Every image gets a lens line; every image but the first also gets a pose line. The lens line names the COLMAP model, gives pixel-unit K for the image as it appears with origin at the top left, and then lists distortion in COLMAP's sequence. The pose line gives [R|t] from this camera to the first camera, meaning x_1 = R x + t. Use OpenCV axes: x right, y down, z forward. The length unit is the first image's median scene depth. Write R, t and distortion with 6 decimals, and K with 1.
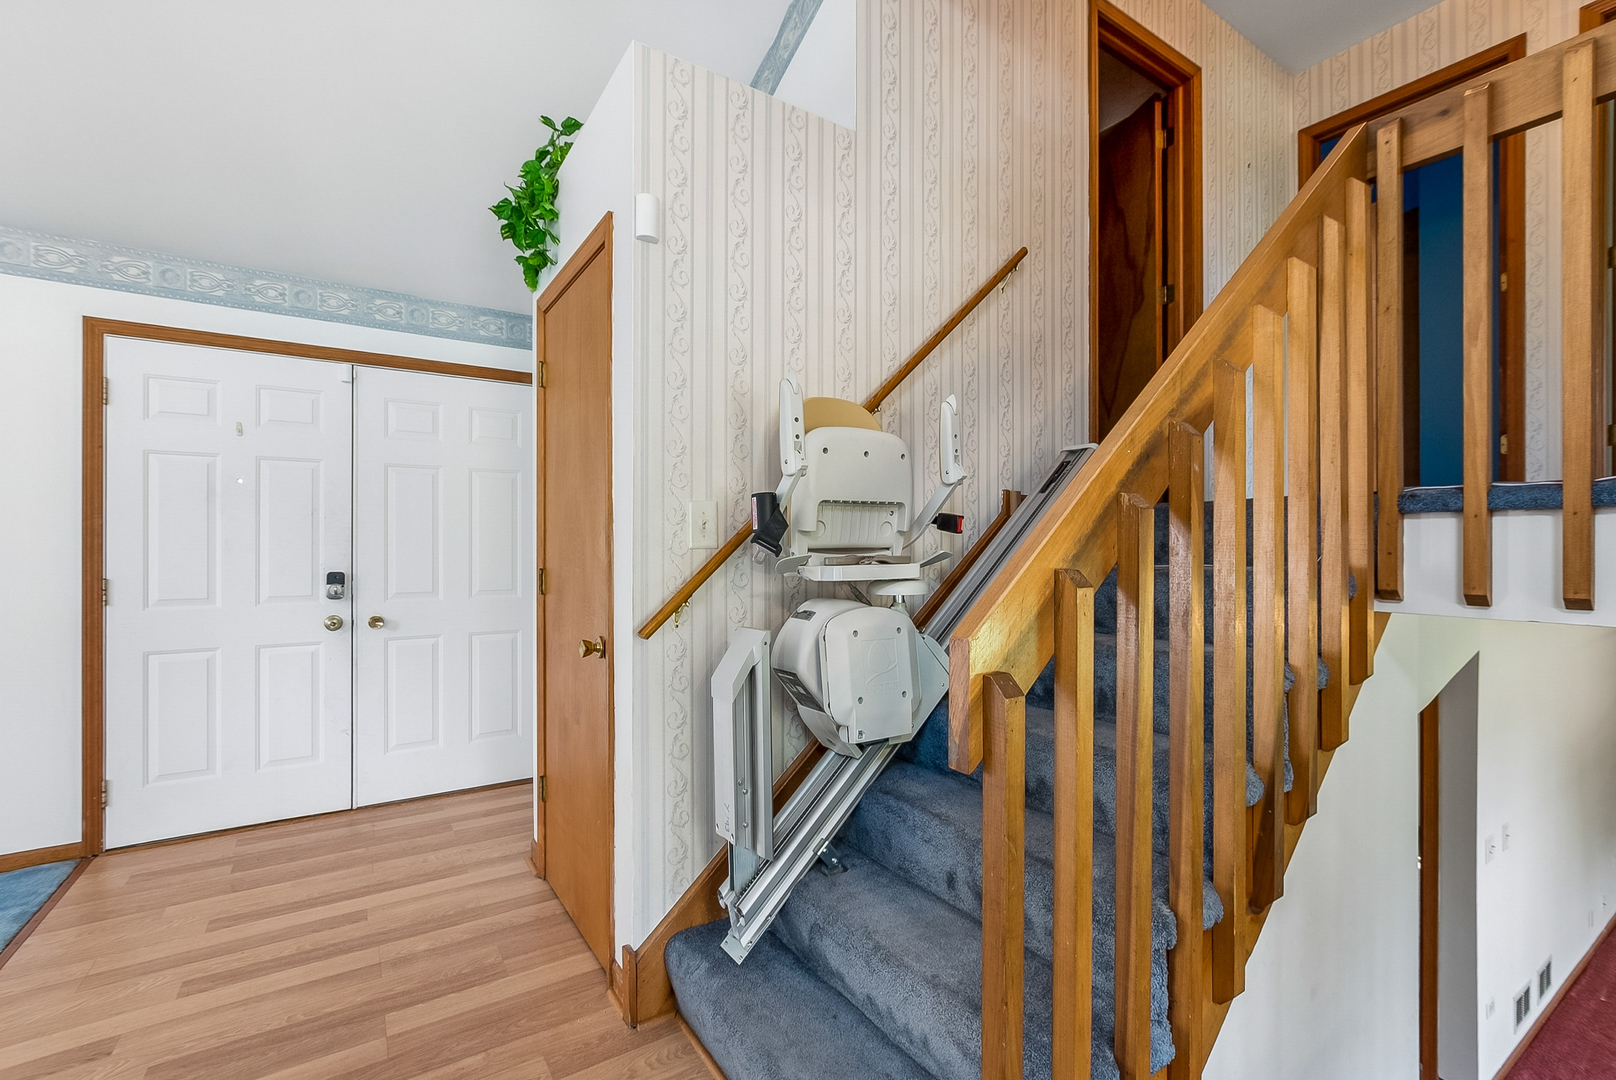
lens RADIAL K [[709.9, 0, 813.9], [0, 709.9, 546.1], [0, 0, 1]] dist [-0.004891, -0.000452]
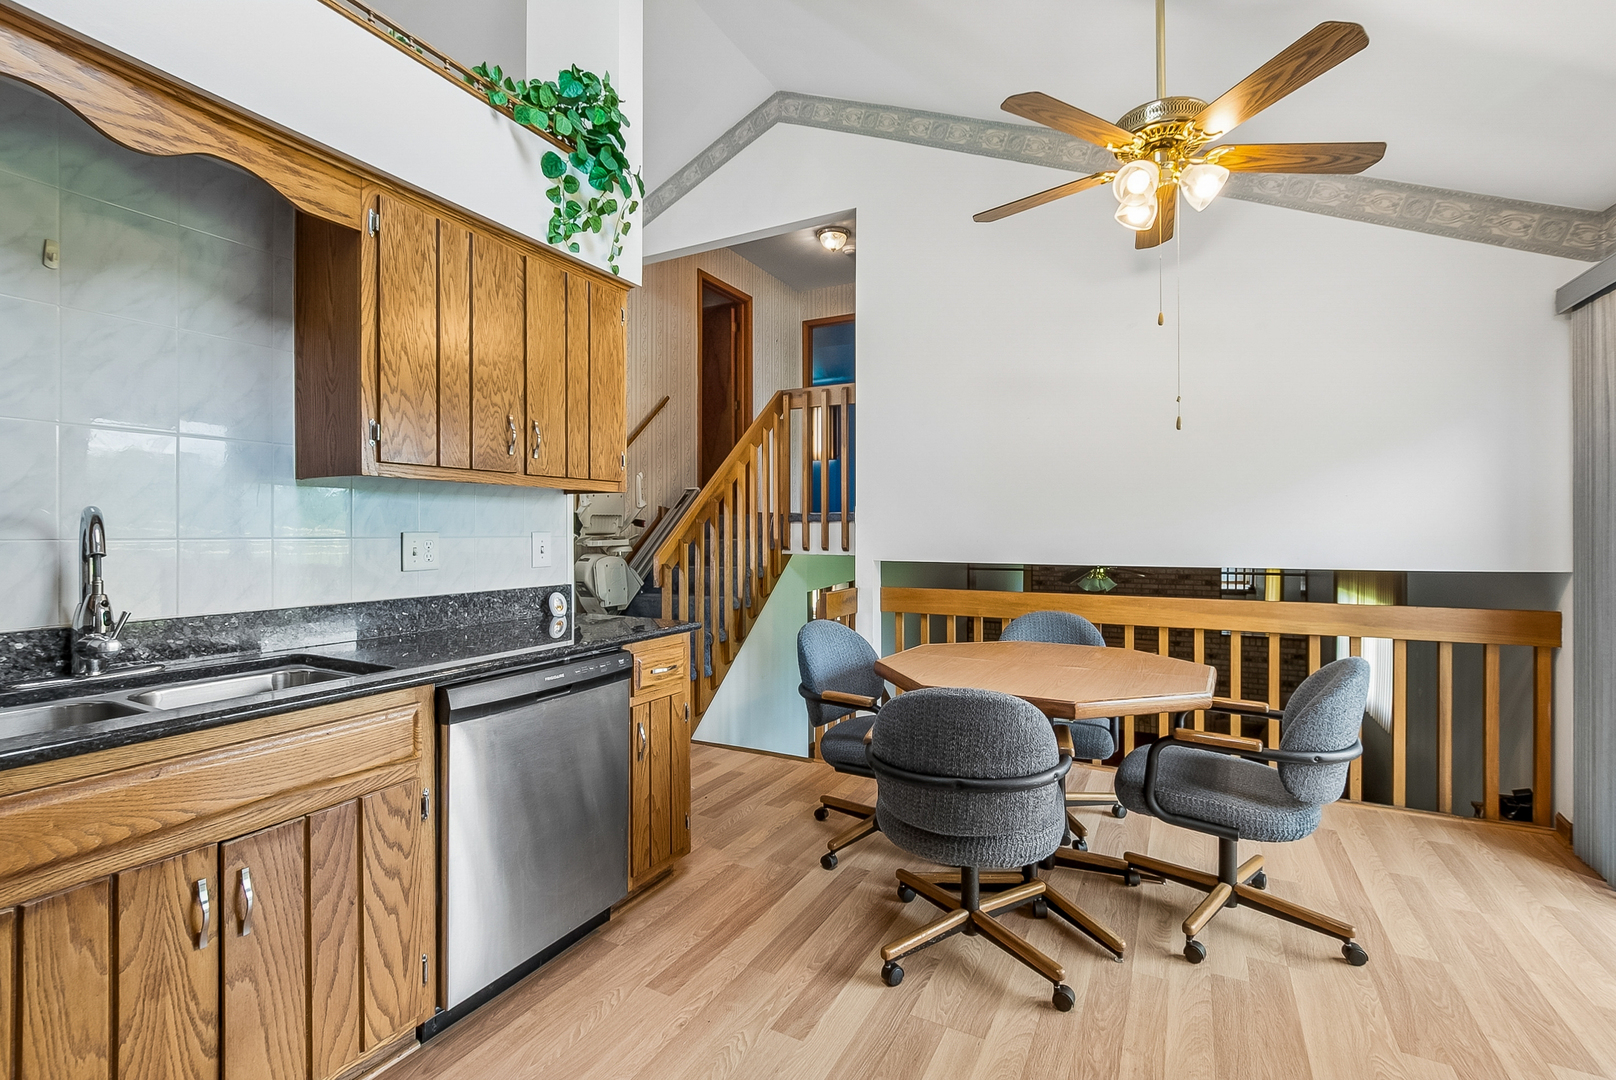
lens RADIAL K [[709.9, 0, 802.9], [0, 709.9, 535.4], [0, 0, 1]] dist [-0.004891, -0.000452]
pose [[0.883234, -0.001851, 0.468928, -0.555057], [-0.001669, 0.999973, 0.007090, -0.009644], [-0.468929, -0.007045, 0.883208, -1.729437]]
